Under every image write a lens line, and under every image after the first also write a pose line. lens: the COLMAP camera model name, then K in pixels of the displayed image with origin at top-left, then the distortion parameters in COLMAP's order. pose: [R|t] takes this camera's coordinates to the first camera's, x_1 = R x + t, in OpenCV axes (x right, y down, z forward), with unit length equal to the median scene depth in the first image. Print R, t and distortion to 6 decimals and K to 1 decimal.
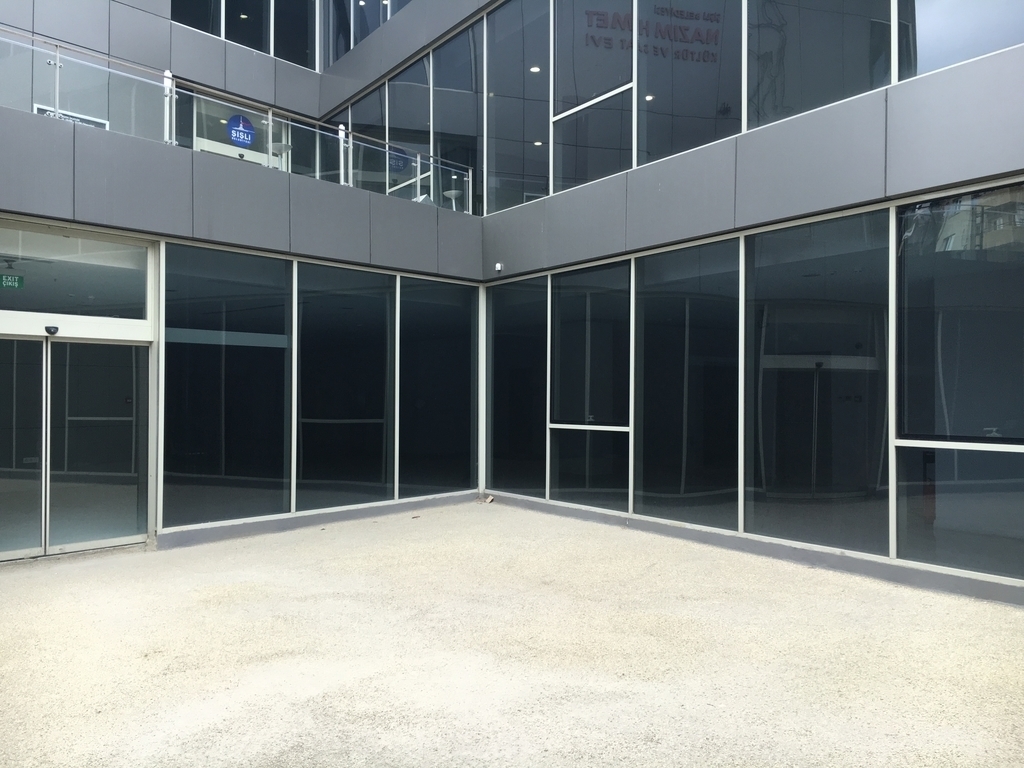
lens RADIAL K [[869.0, 0, 510.2], [0, 869.0, 382.7], [0, 0, 1]] dist [0.086385, -0.122325]
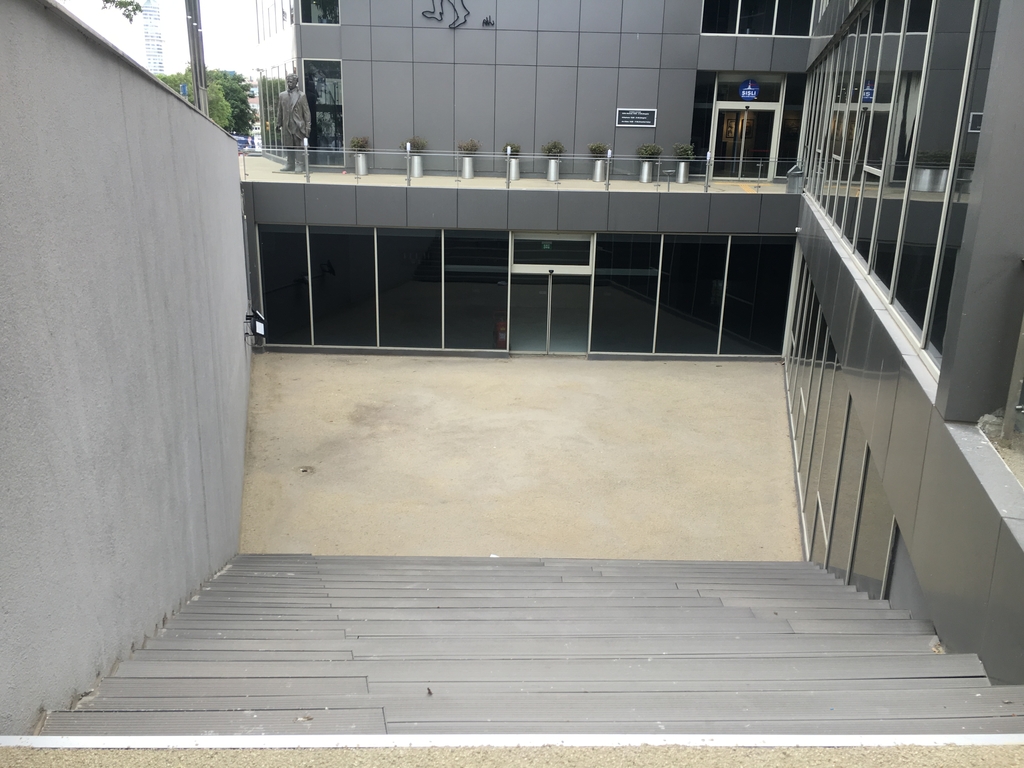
lens RADIAL K [[869.2, 0, 515.4], [0, 869.2, 383.0], [0, 0, 1]] dist [0.084249, -0.109947]
pose [[0.655108, 0.224889, -0.721290, 0.757608], [-0.012419, 0.957750, 0.287335, -0.272670], [0.755433, -0.179278, 0.630222, -0.427152]]
